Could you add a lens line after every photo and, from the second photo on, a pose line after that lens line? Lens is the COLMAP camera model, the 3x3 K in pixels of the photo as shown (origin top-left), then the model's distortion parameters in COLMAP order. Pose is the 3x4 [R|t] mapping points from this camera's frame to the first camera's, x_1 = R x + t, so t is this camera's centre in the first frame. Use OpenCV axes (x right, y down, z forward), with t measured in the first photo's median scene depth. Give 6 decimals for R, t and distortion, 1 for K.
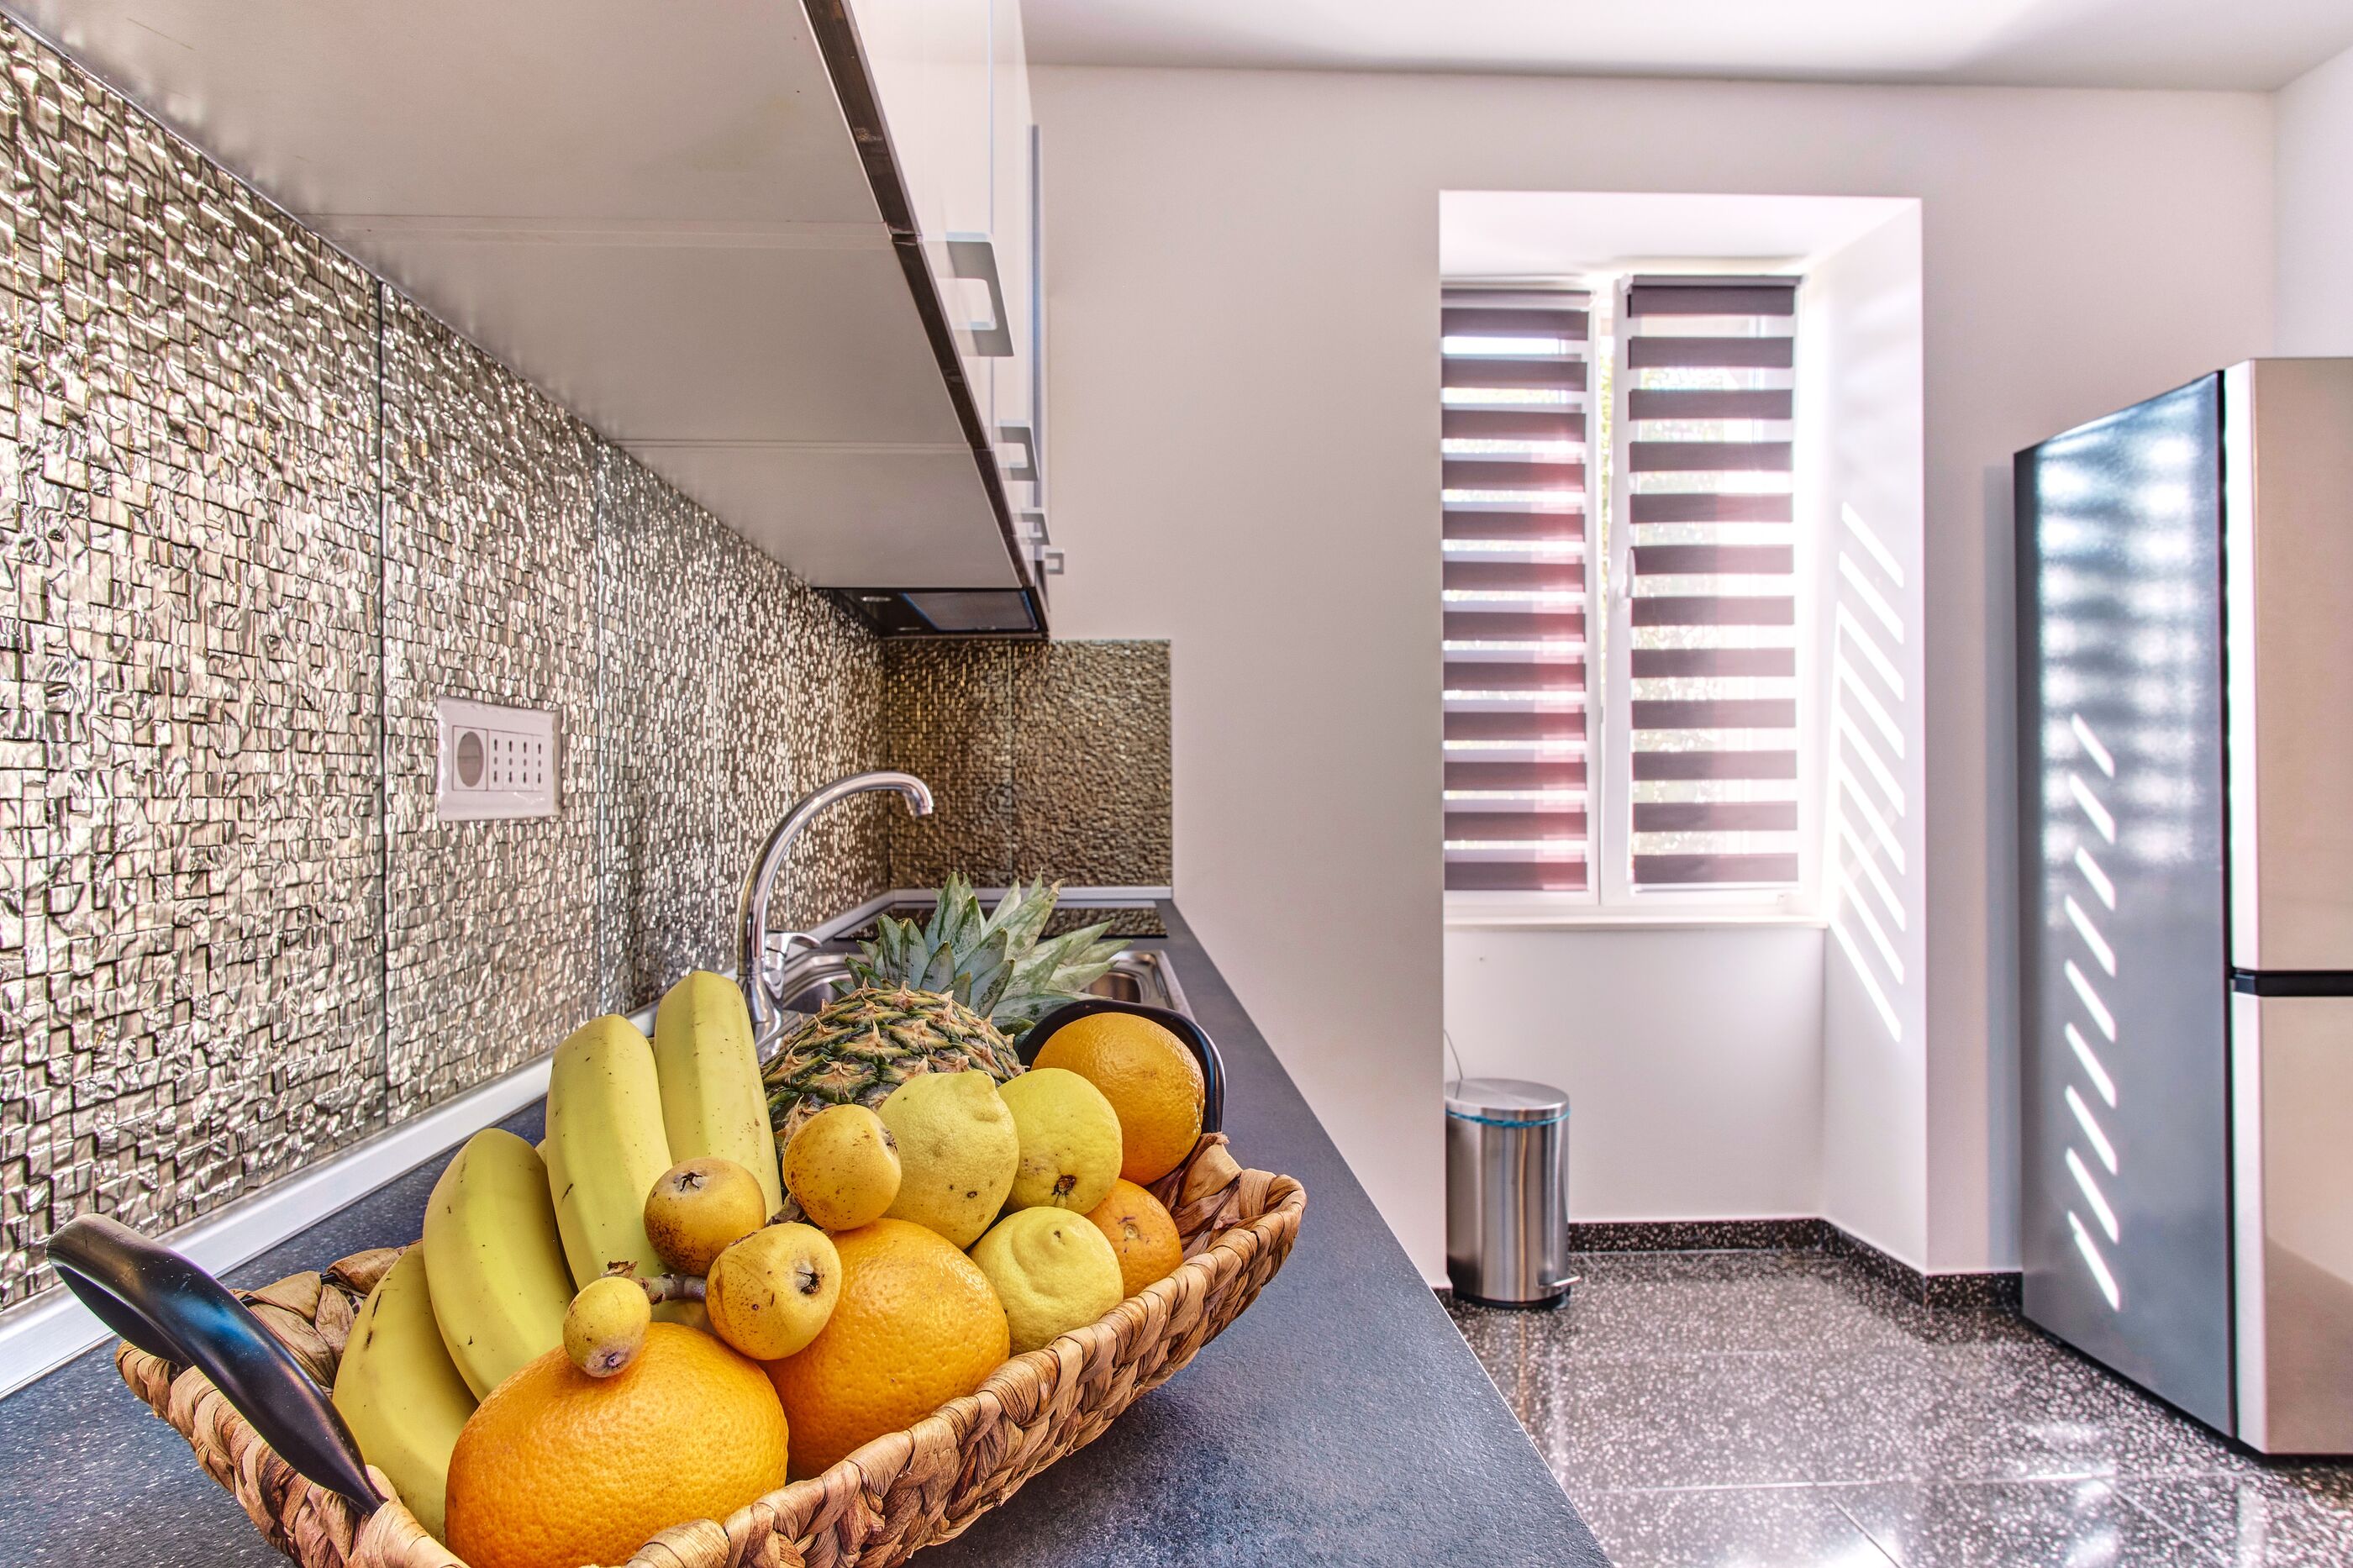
lens RADIAL K [[1256.8, 0, 1161.8], [0, 1256.8, 785.9], [0, 0, 1]] dist [-0.009852, -0.000333]
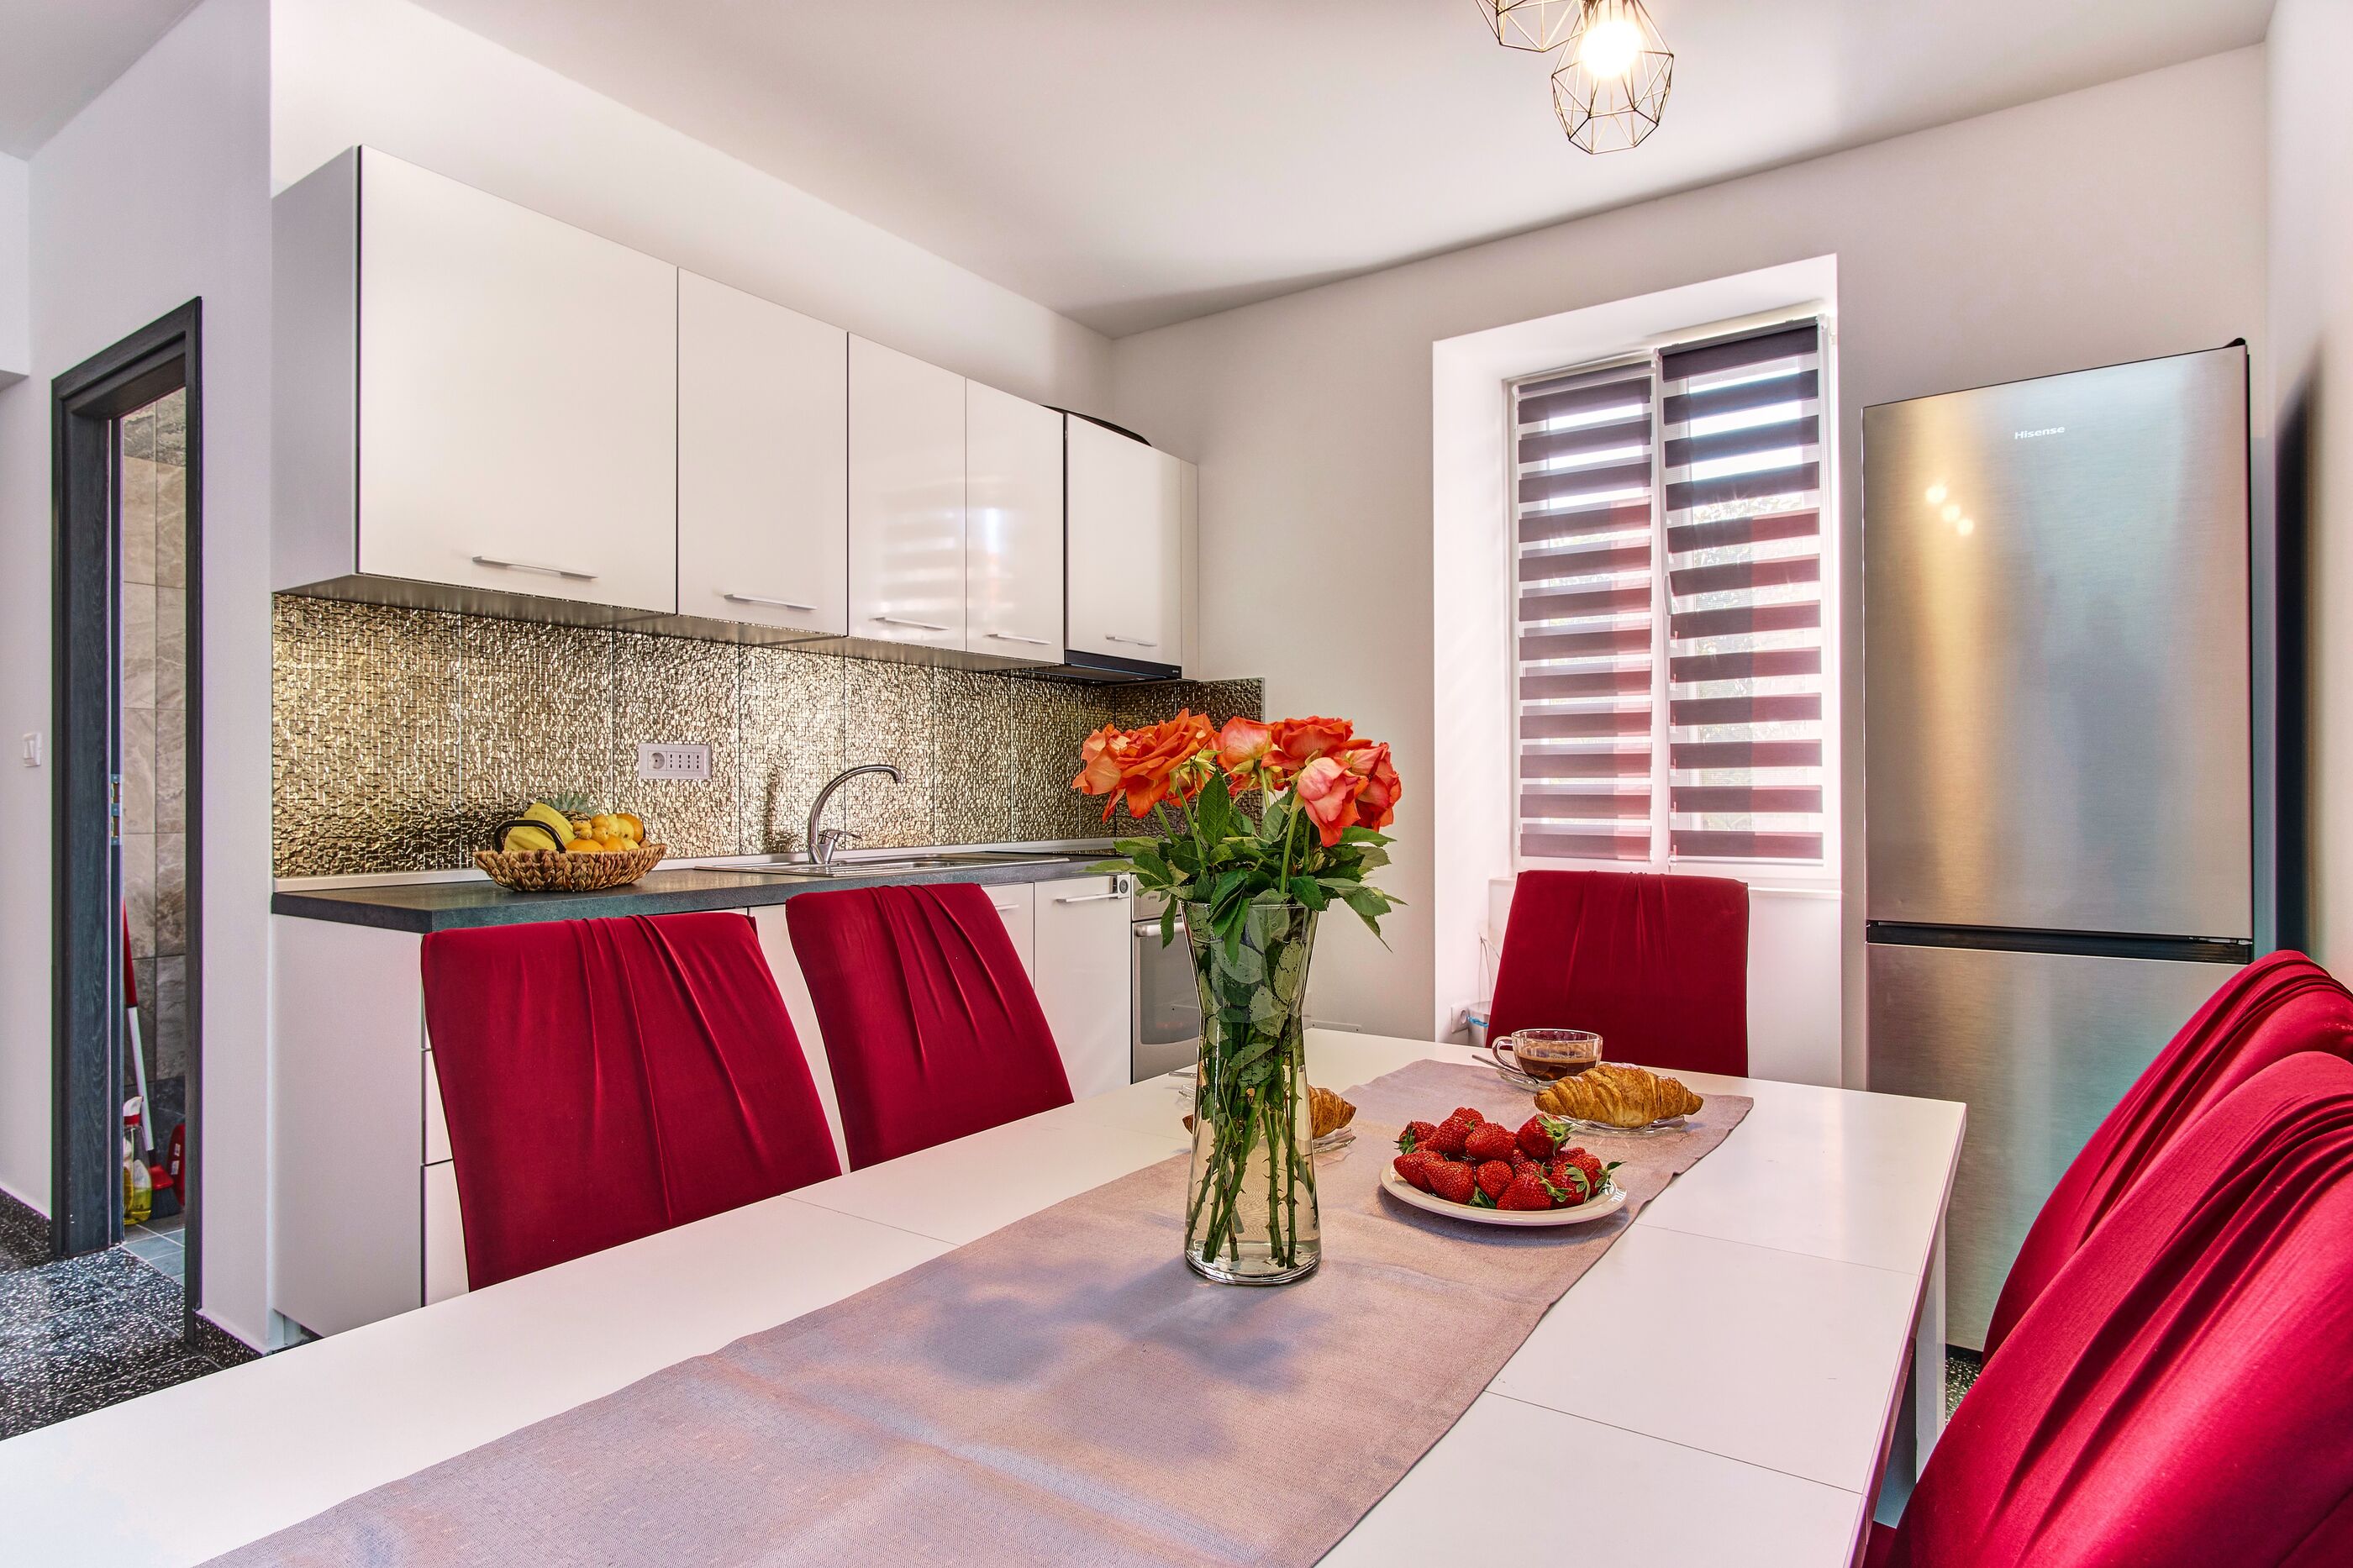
lens RADIAL K [[1256.8, 0, 1161.8], [0, 1256.8, 785.9], [0, 0, 1]] dist [-0.009852, -0.000333]
pose [[0.796459, -0.000285, -0.604692, 0.714073], [-0.000089, 1.000000, -0.000588, 0.013316], [0.604692, 0.000522, 0.796459, -0.245521]]
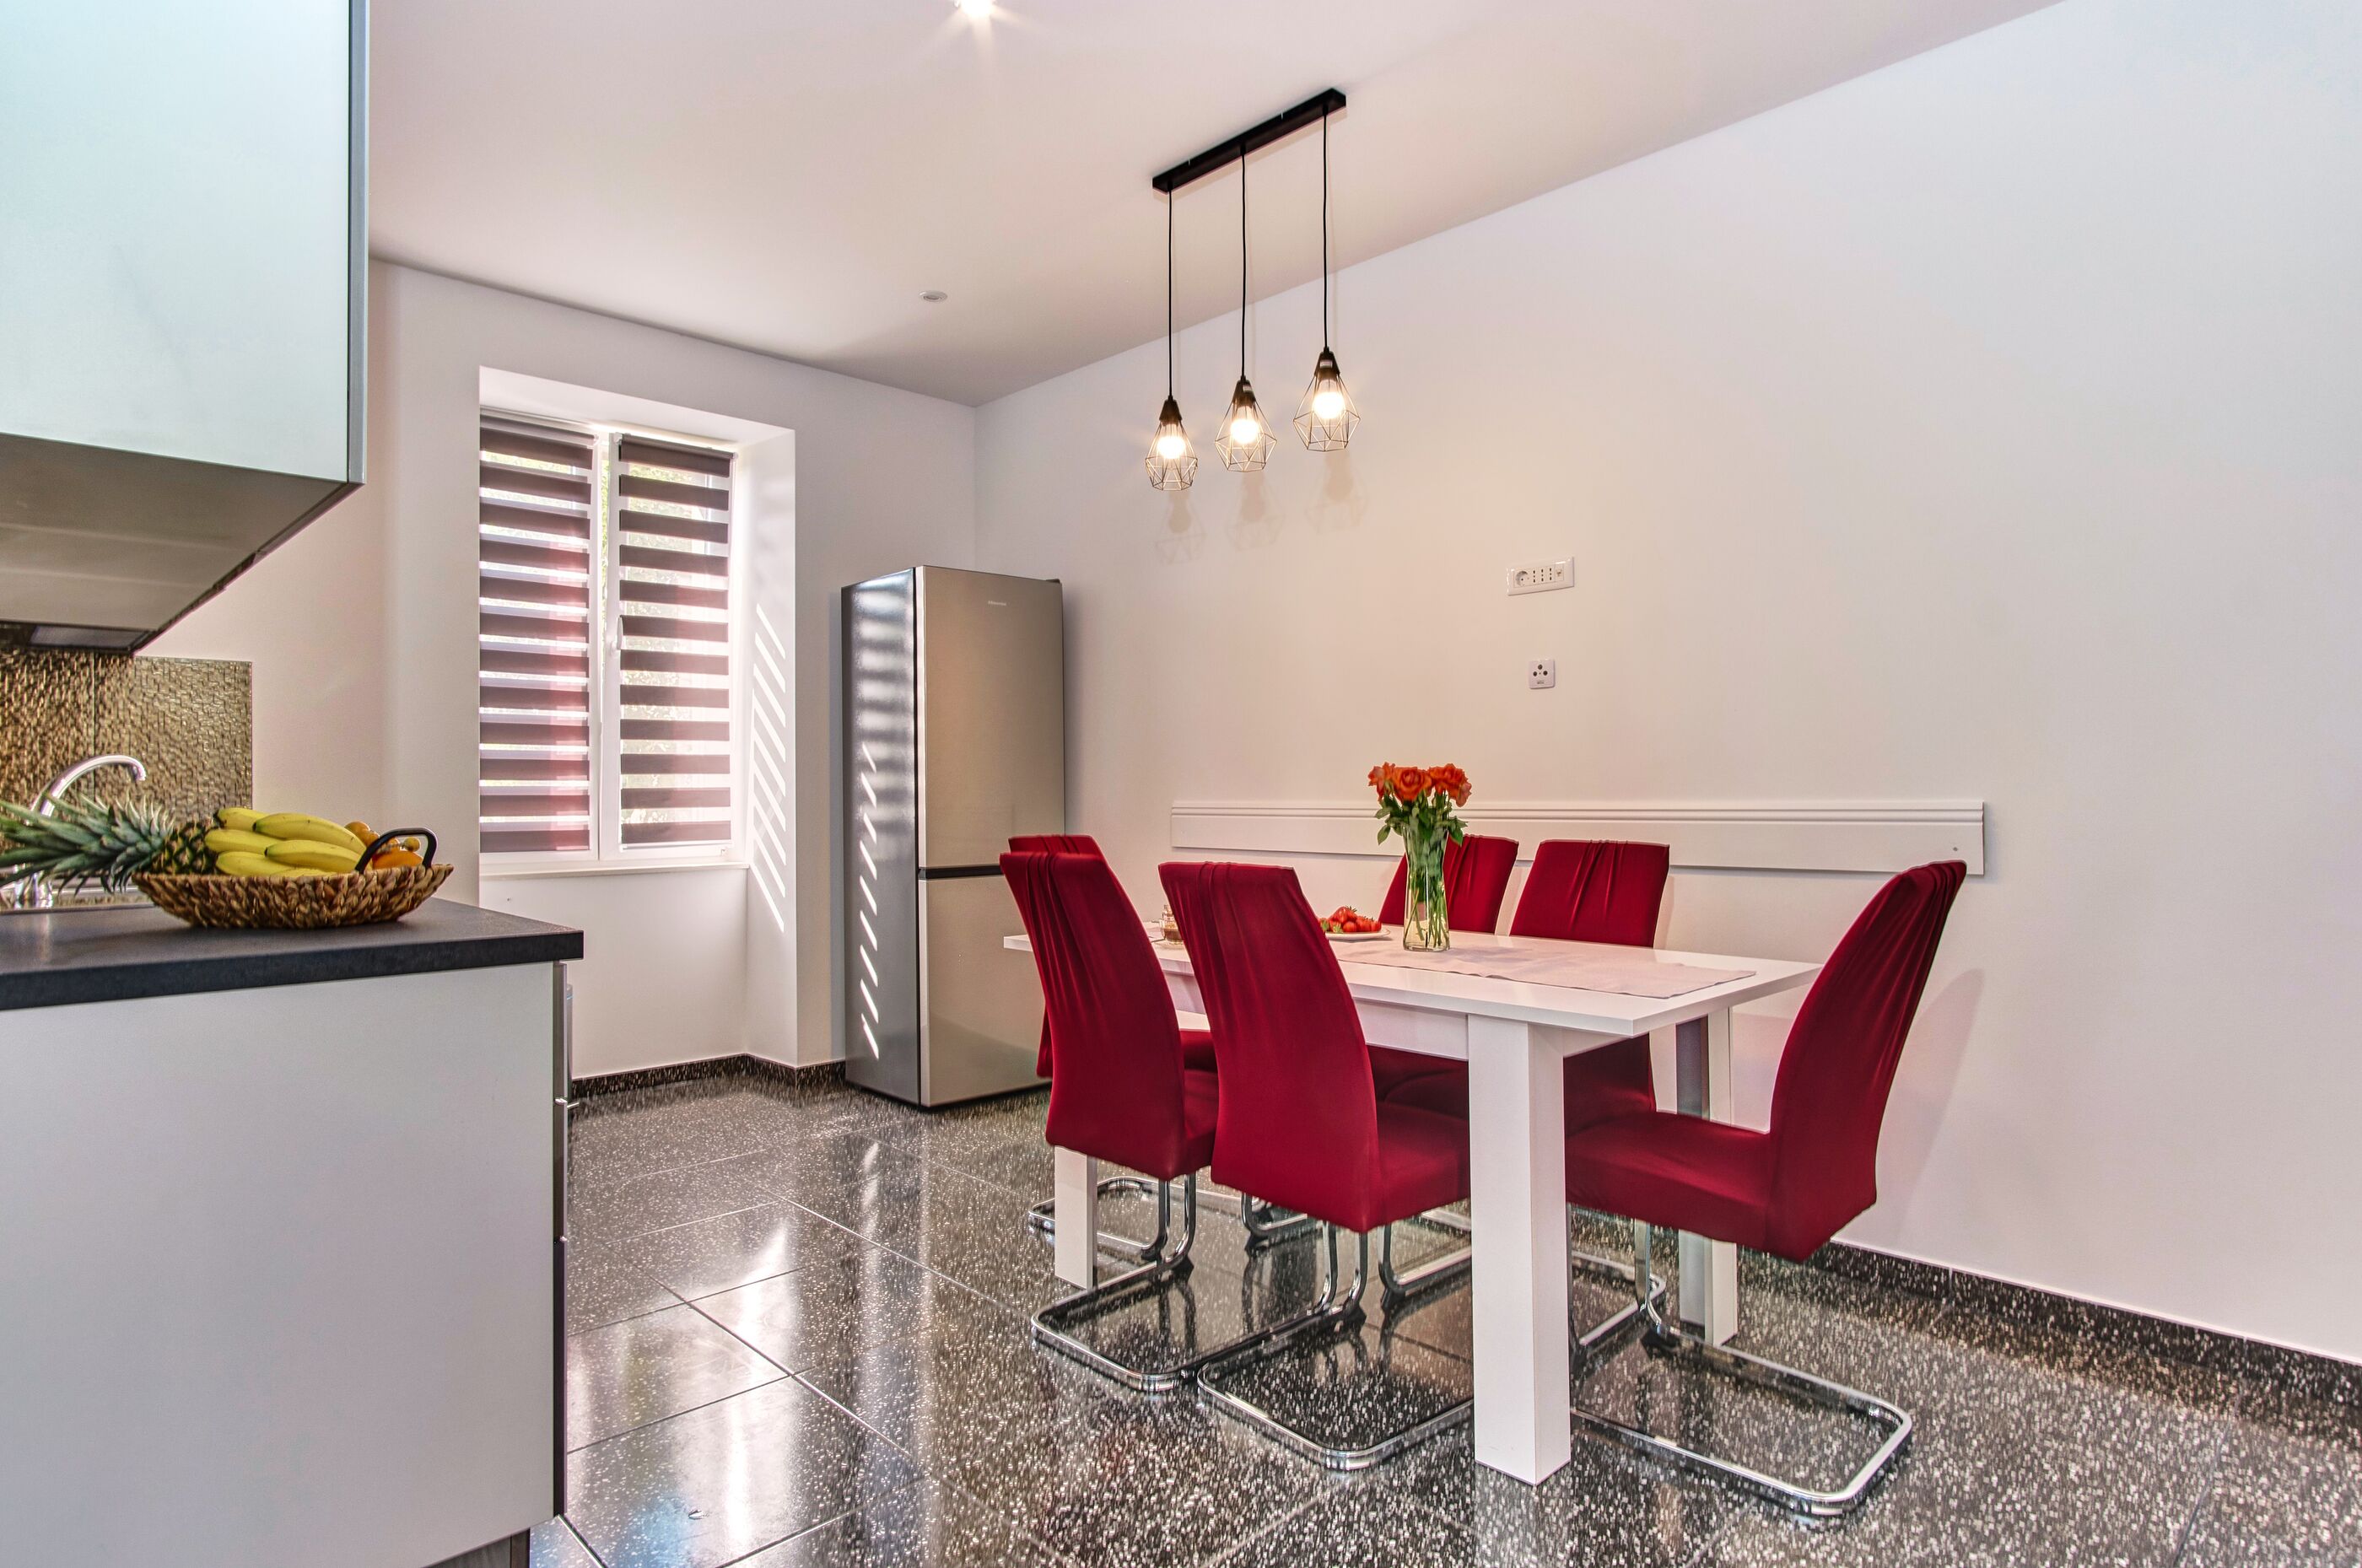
lens RADIAL K [[1261.6, 0, 1166.3], [0, 1261.6, 785.9], [0, 0, 1]] dist [-0.009852, -0.000333]
pose [[0.749722, 0.004178, 0.661740, -0.126303], [-0.001924, 0.999990, -0.004134, 0.015190], [-0.661750, 0.001826, 0.749722, -0.543883]]
